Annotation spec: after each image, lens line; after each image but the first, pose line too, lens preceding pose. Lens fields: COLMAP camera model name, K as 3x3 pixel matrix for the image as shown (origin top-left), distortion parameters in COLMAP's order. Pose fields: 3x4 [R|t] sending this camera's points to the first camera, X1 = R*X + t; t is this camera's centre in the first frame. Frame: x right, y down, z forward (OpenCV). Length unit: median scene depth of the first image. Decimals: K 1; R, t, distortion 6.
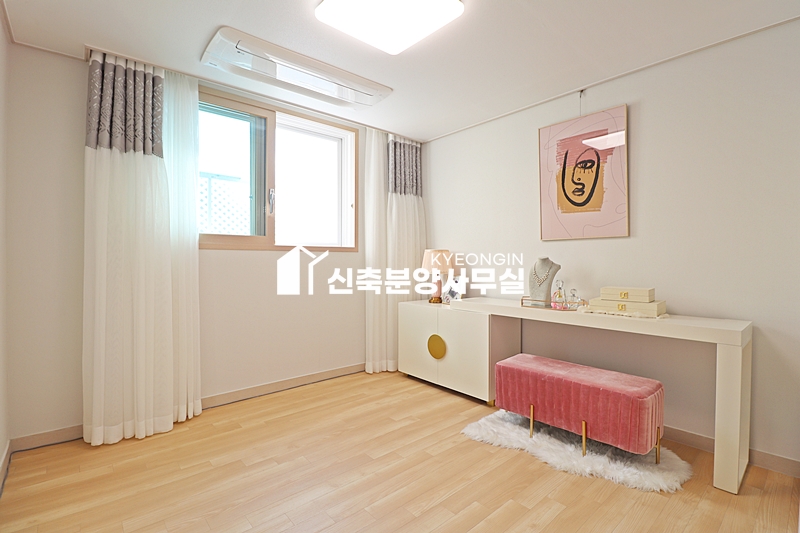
lens RADIAL K [[375.0, 0, 397.6], [0, 375.0, 263.1], [0, 0, 1]] dist [-0.010766, -0.000366]
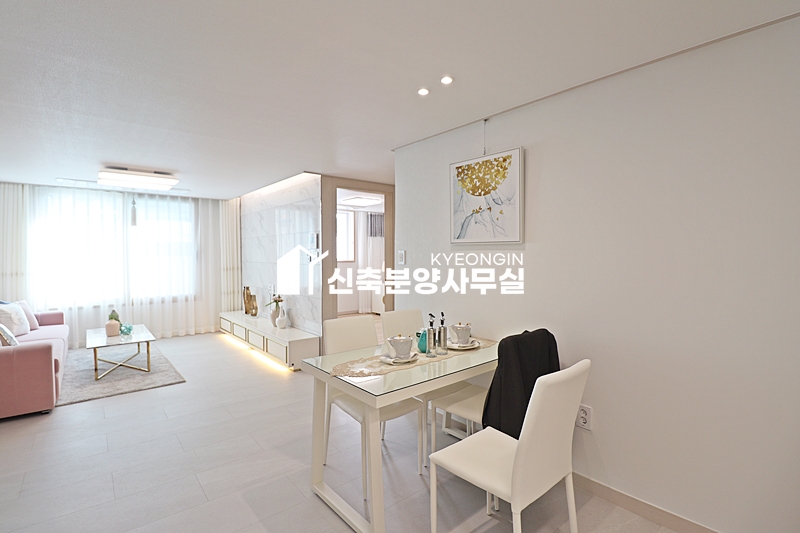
lens RADIAL K [[375.0, 0, 397.6], [0, 375.0, 263.1], [0, 0, 1]] dist [-0.010766, -0.000366]
pose [[0.999845, -0.001508, 0.017561, 0.117596], [0.001338, 0.999952, 0.009685, -0.046274], [-0.017575, -0.009660, 0.999799, -1.342092]]
